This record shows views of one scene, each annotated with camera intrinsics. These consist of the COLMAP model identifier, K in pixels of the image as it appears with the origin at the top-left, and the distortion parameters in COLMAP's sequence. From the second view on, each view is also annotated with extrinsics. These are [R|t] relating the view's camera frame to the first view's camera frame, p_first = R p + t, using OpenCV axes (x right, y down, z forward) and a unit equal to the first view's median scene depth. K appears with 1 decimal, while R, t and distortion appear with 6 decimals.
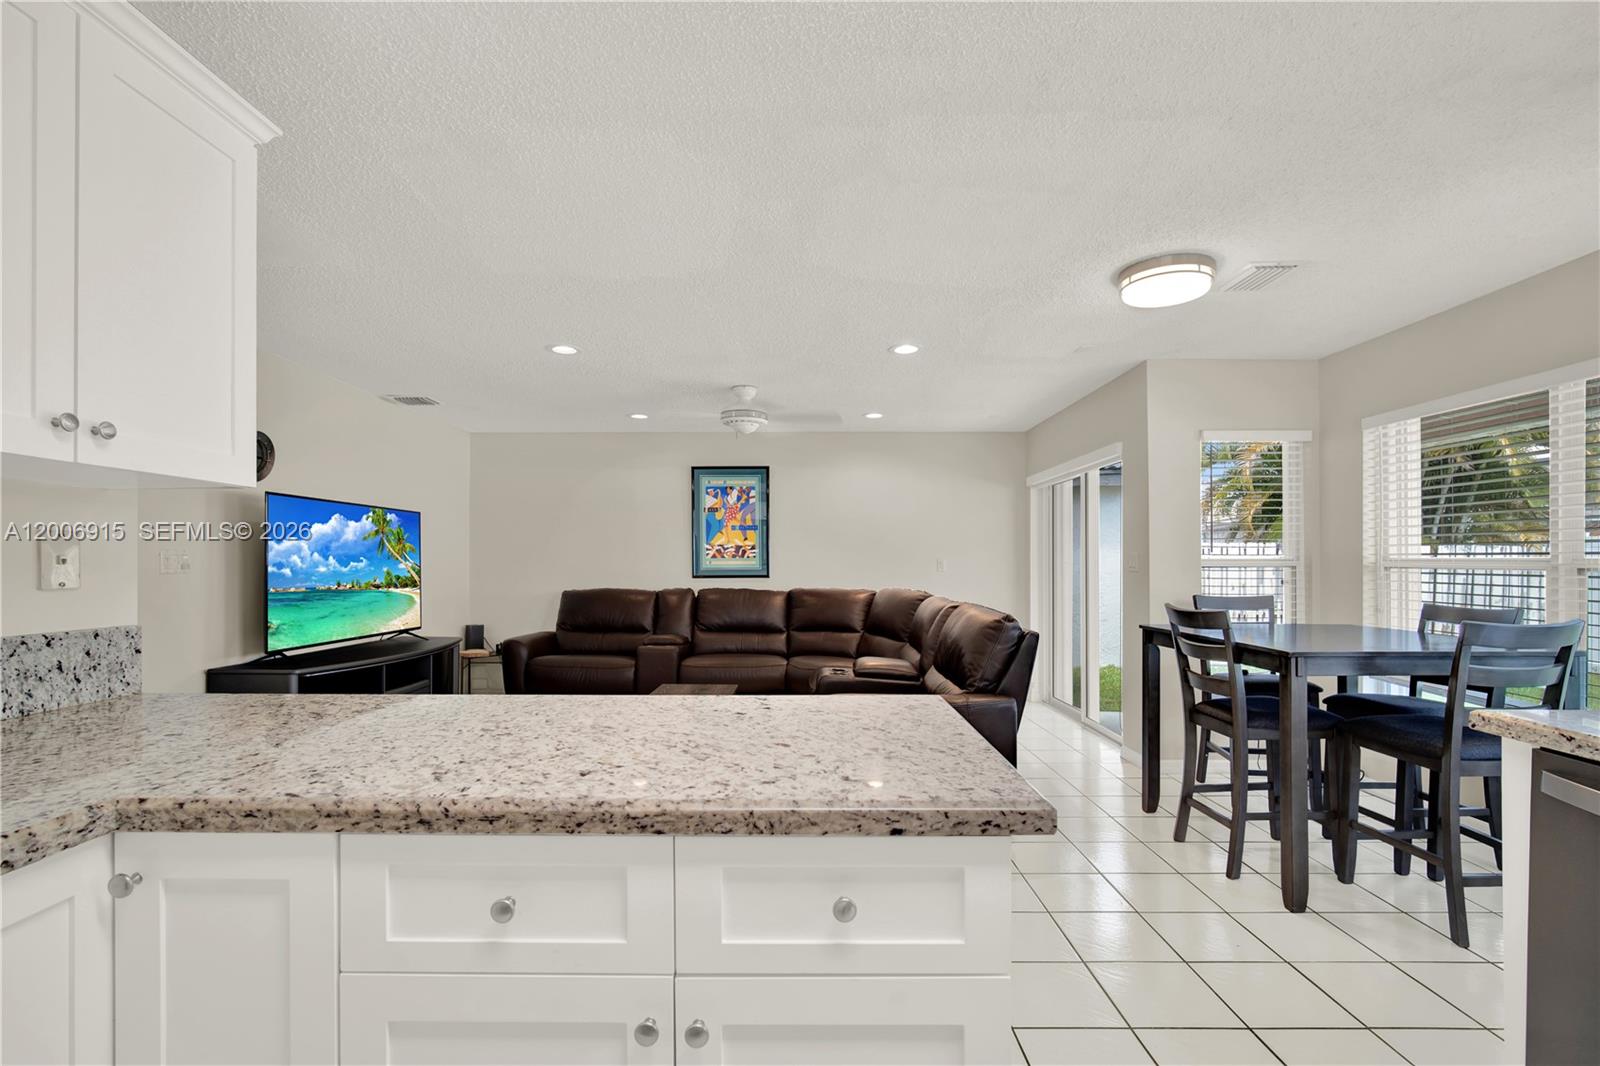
lens RADIAL K [[732.2, 0, 800.8], [0, 732.2, 549.7], [0, 0, 1]] dist [-0.002413, -0.000505]
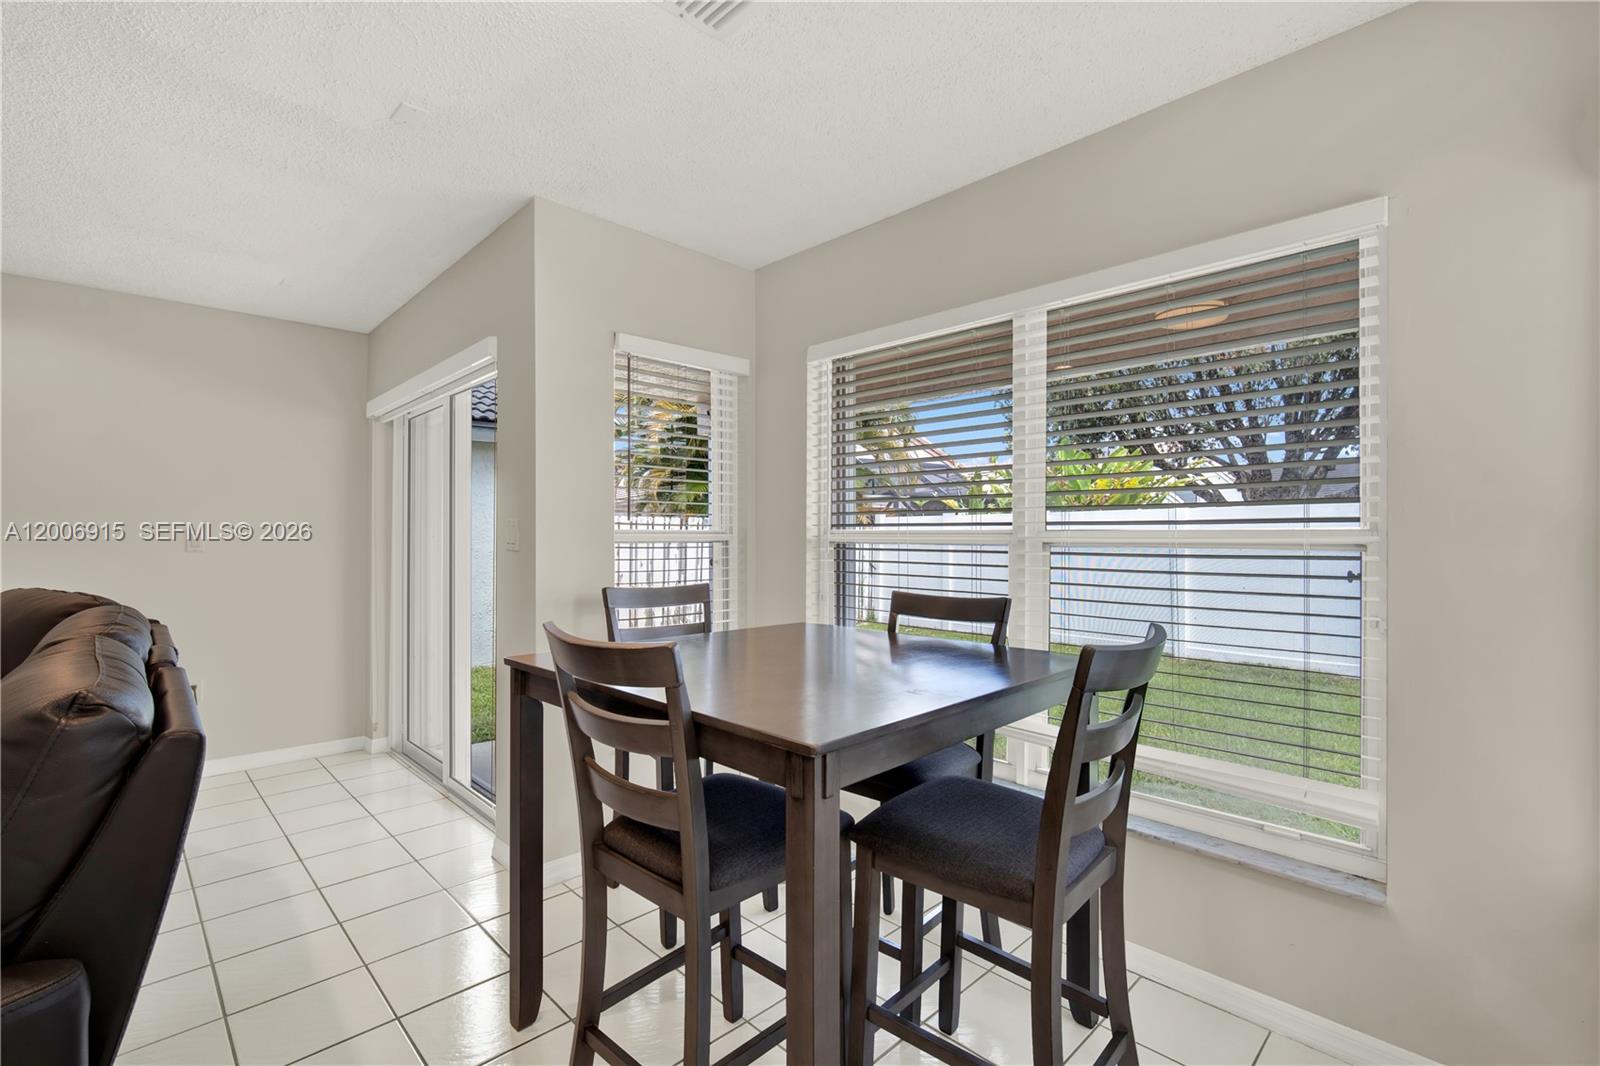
lens RADIAL K [[707.7, 0, 797.0], [0, 707.7, 529.9], [0, 0, 1]] dist [-0.010780, -0.000029]
pose [[0.722315, 0.008370, 0.691513, 0.293588], [-0.009867, 0.999950, -0.001797, 0.015315], [-0.691493, -0.005525, 0.722362, 0.551695]]
